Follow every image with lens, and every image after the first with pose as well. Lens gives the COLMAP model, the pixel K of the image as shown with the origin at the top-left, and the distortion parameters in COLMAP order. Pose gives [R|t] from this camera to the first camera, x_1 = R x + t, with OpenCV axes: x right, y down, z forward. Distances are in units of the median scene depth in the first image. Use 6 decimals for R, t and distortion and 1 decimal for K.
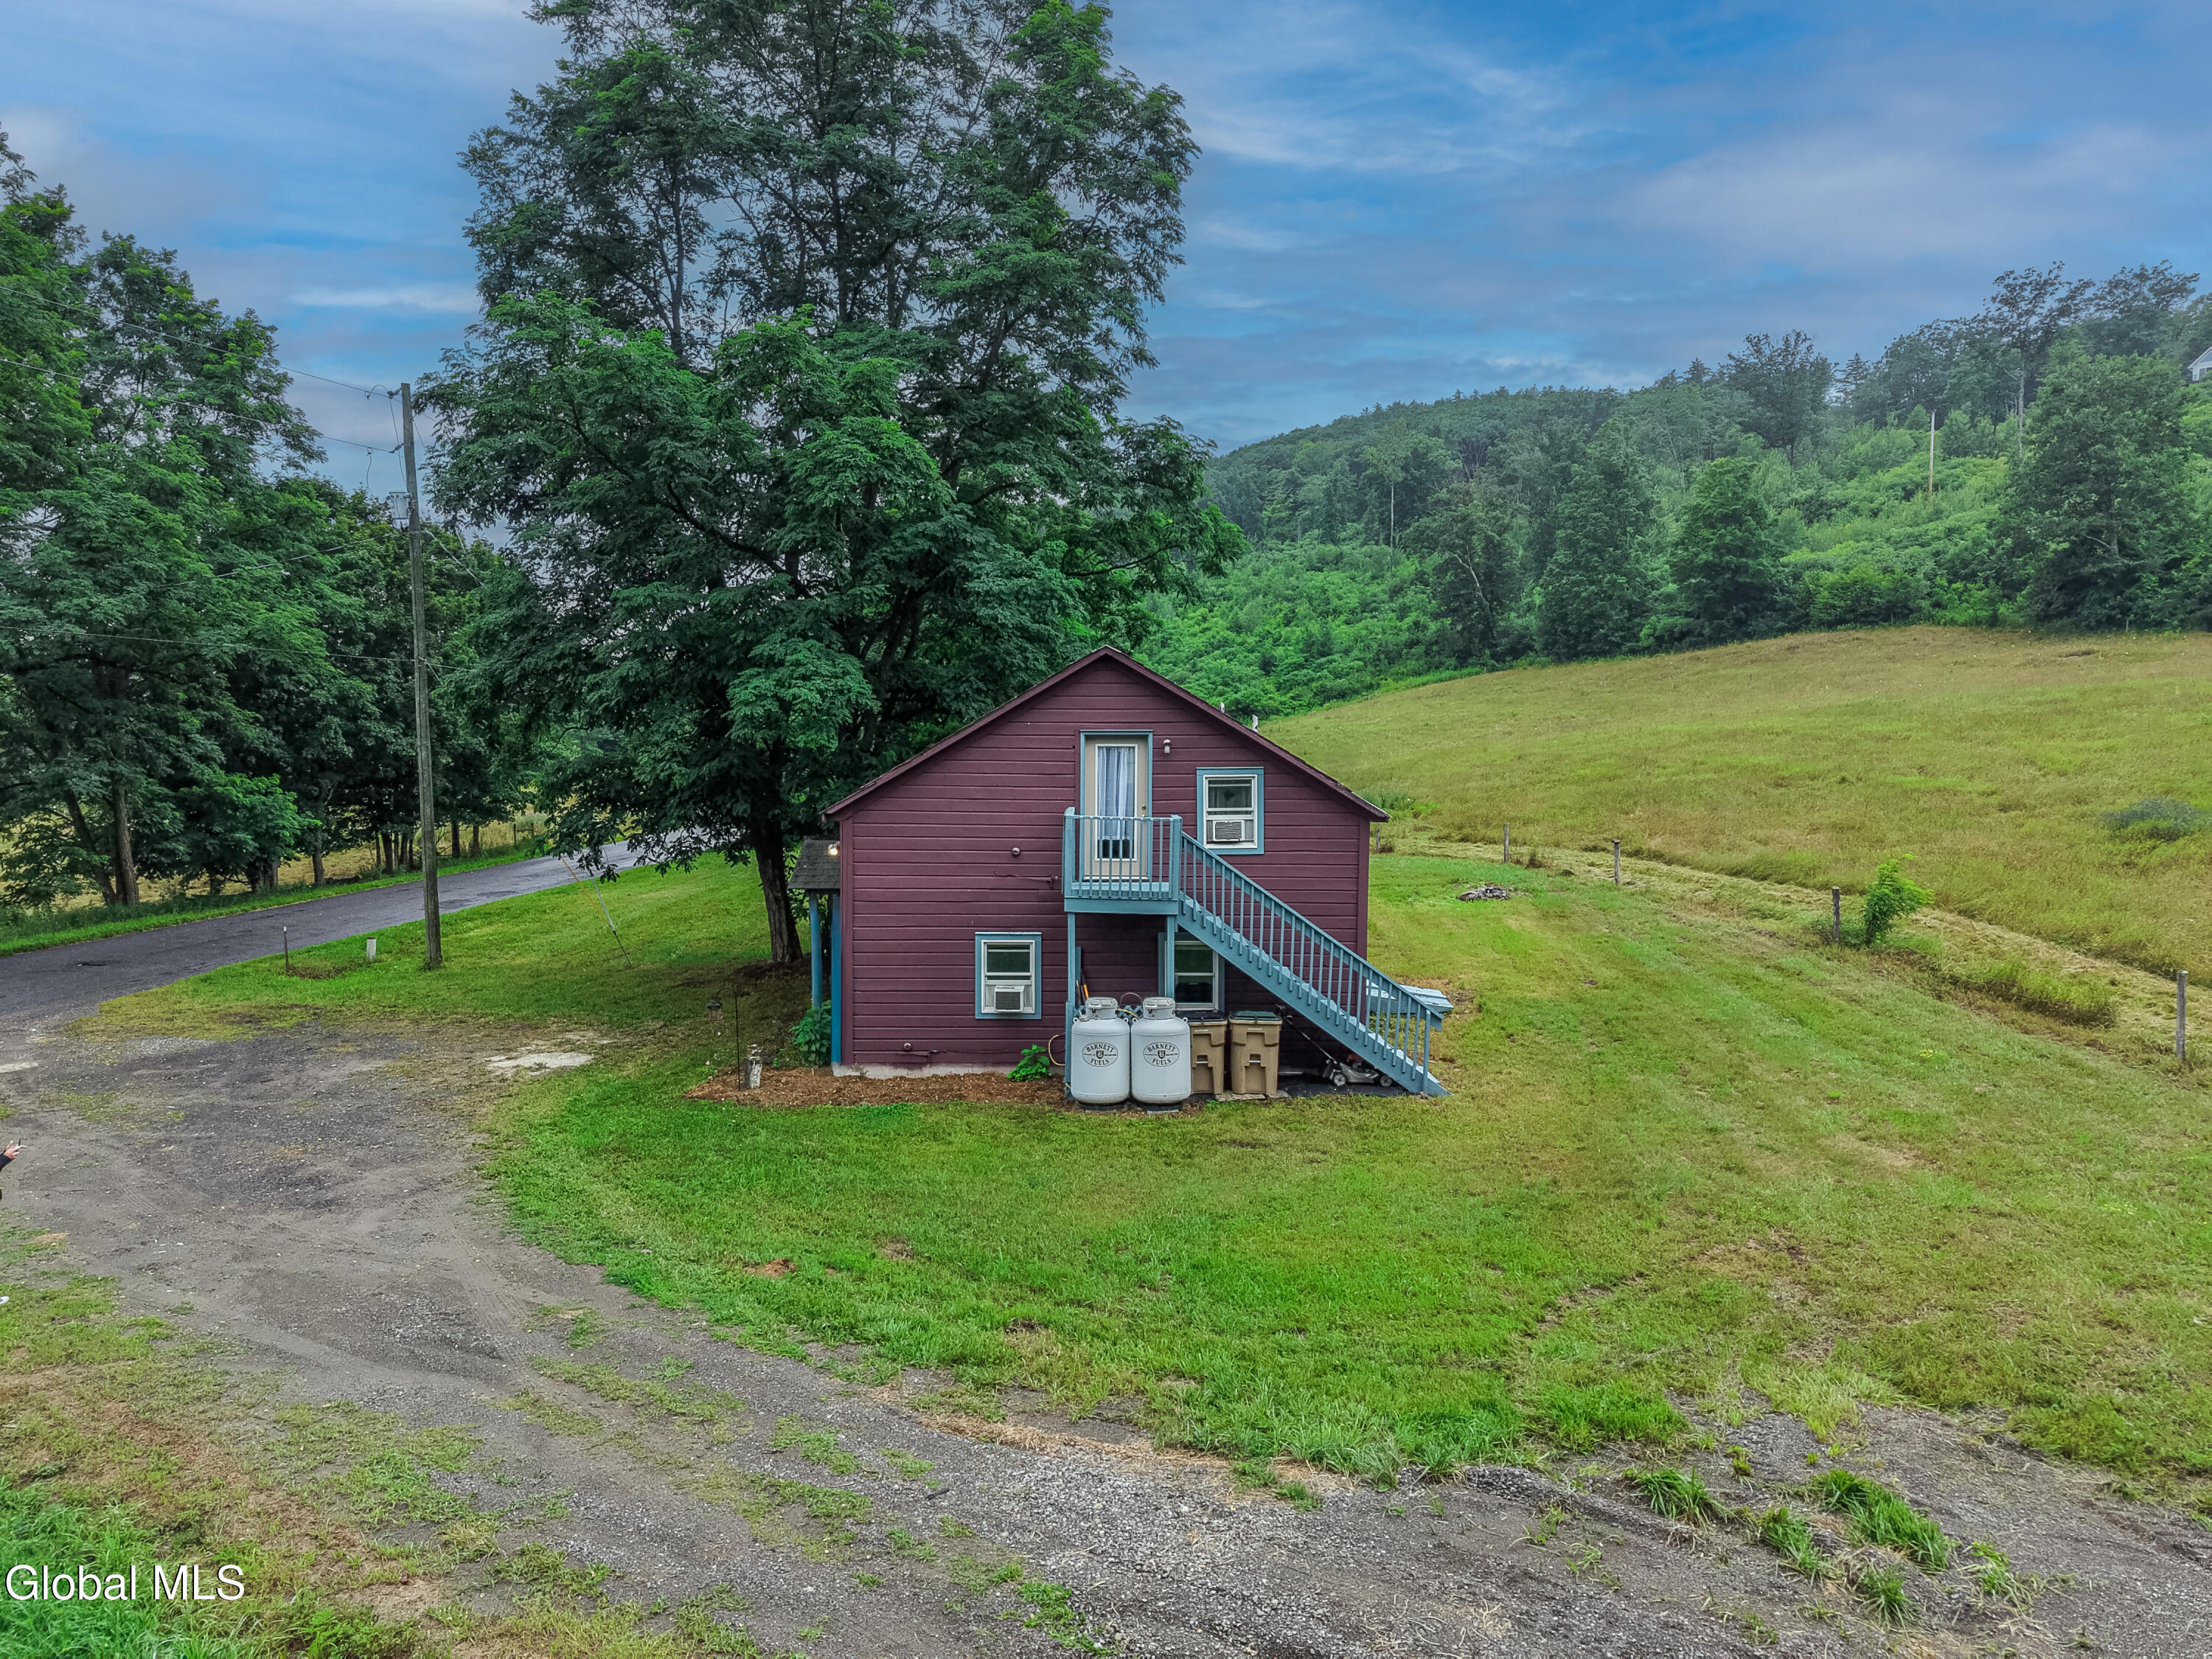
lens RADIAL K [[1525.0, 0, 1106.0], [0, 1525.0, 829.5], [0, 0, 1]] dist [0.004128, -0.000276]
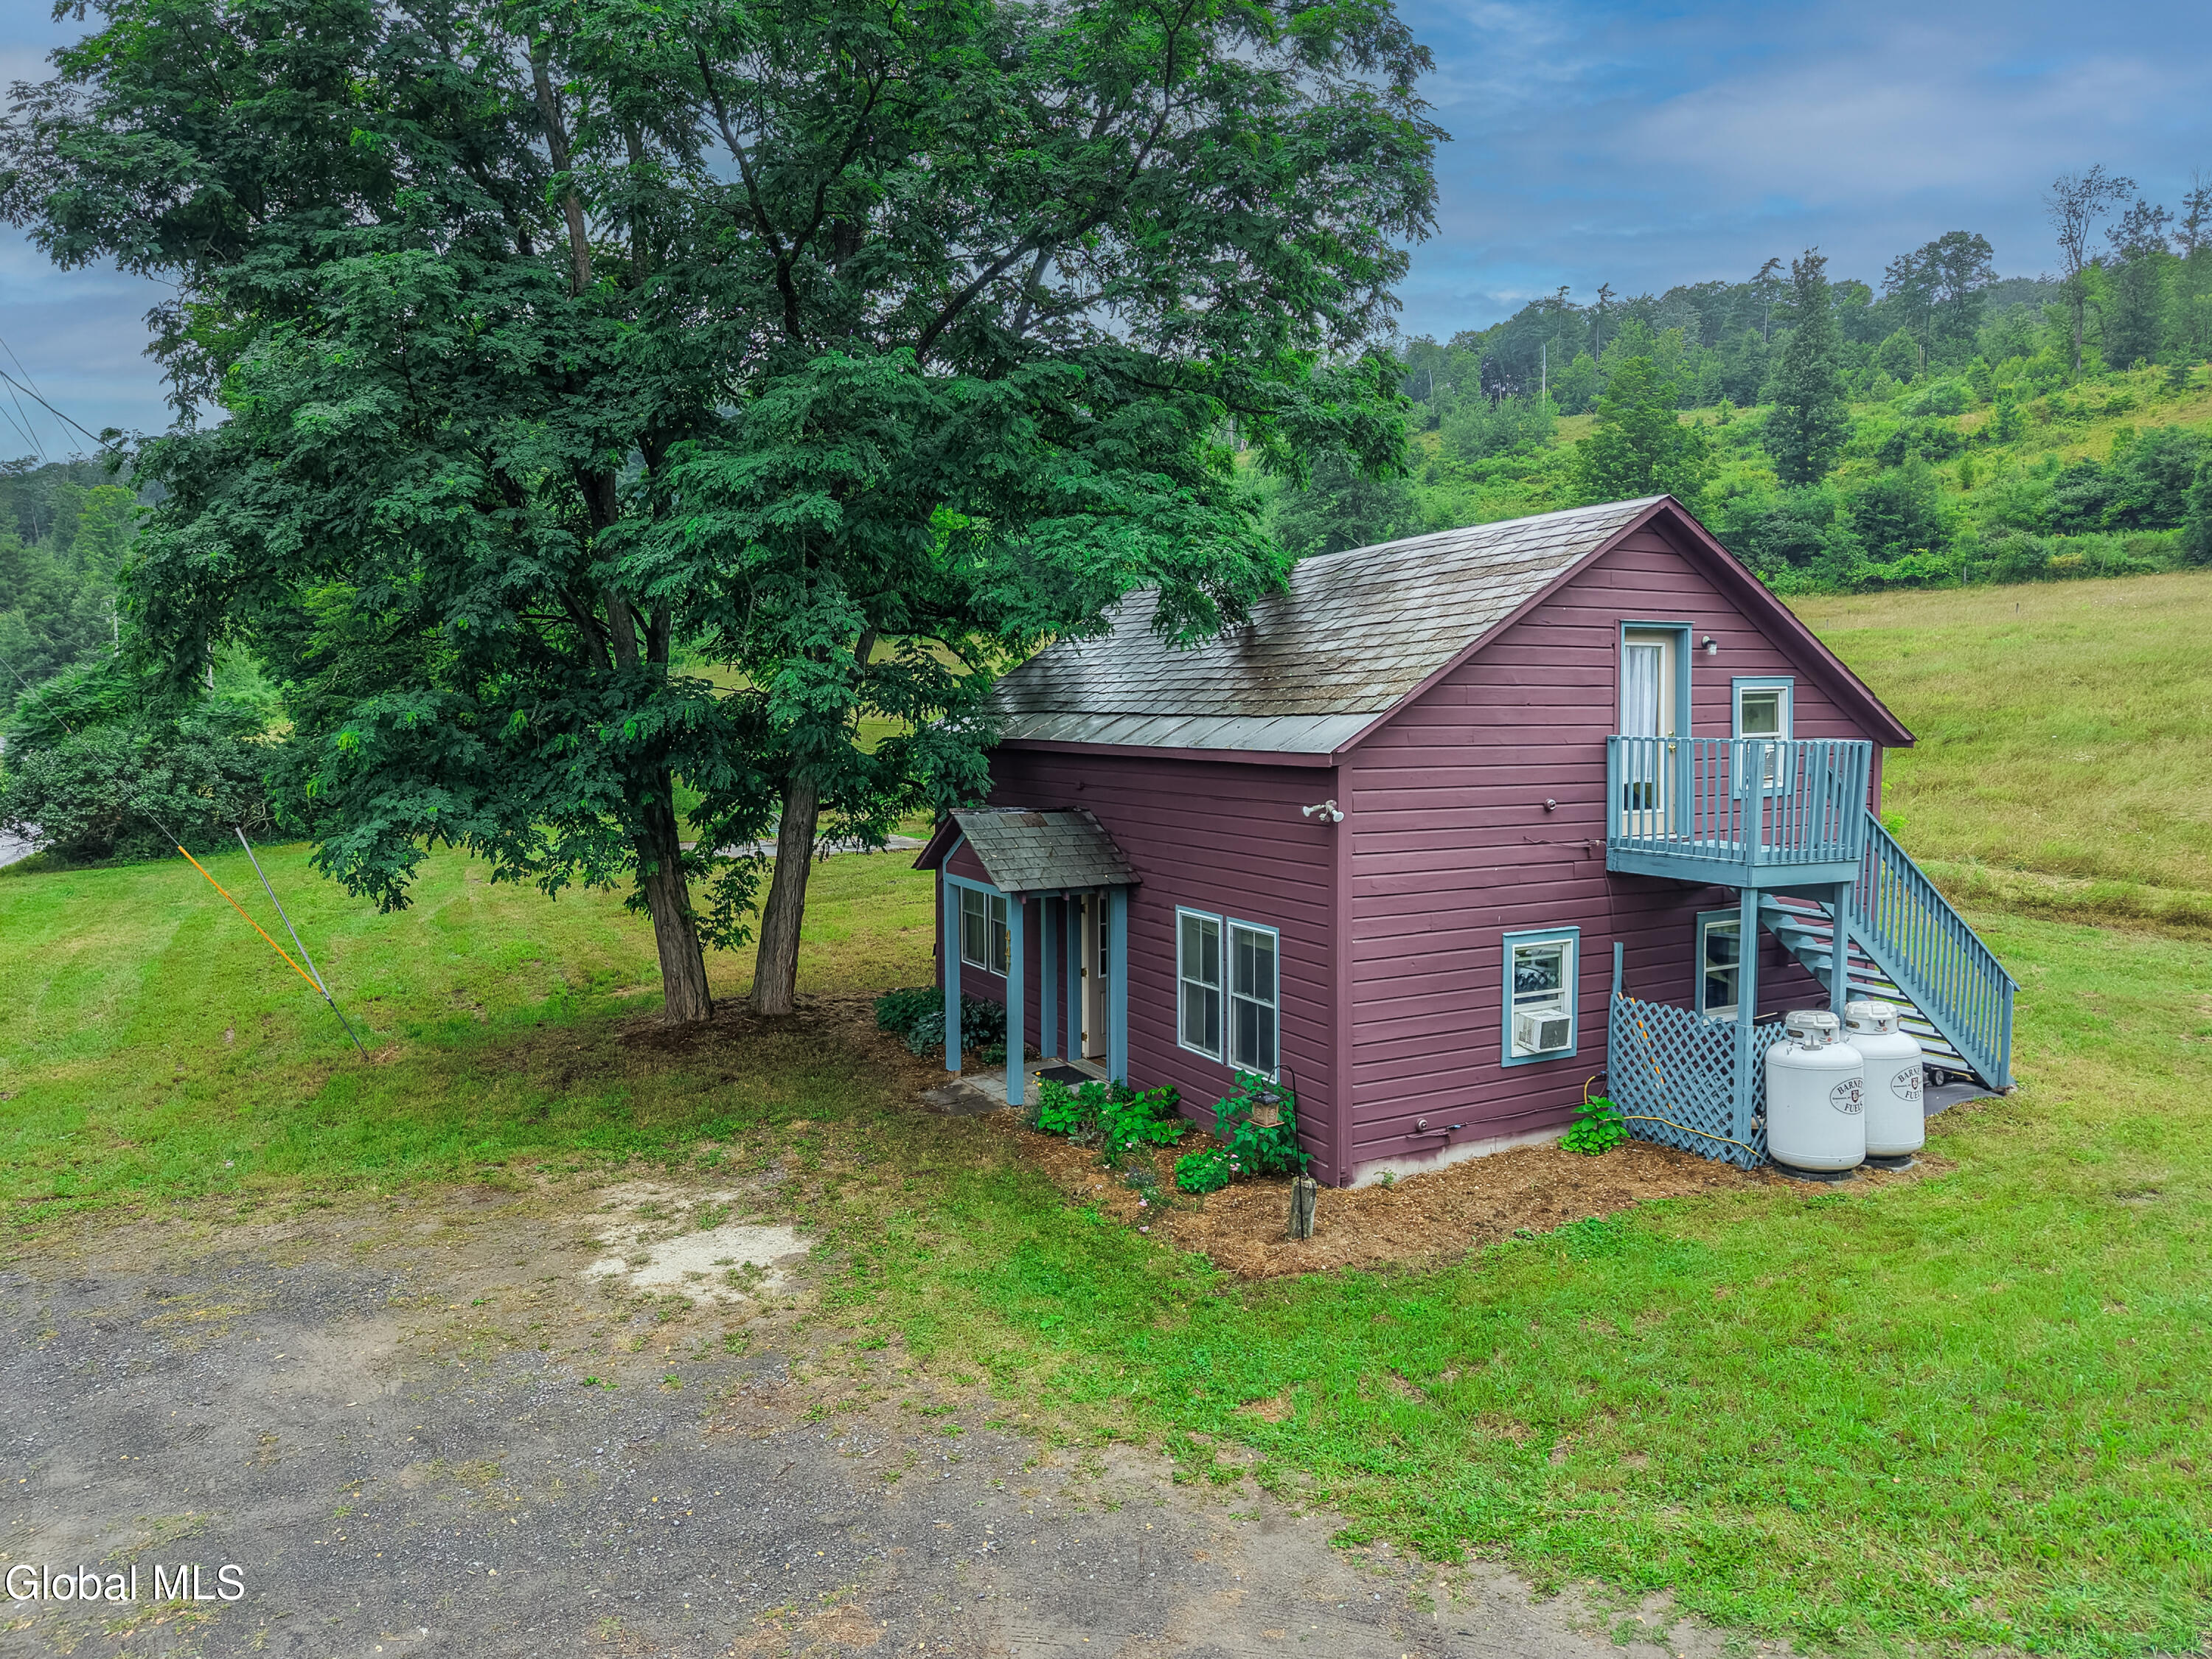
lens RADIAL K [[1525.0, 0, 1106.0], [0, 1525.0, 829.5], [0, 0, 1]] dist [0.004128, -0.000276]
pose [[0.863002, -0.046988, 0.503010, -0.553120], [0.045293, 0.998852, 0.015597, 0.006062], [-0.503165, 0.009322, 0.864140, 0.528367]]
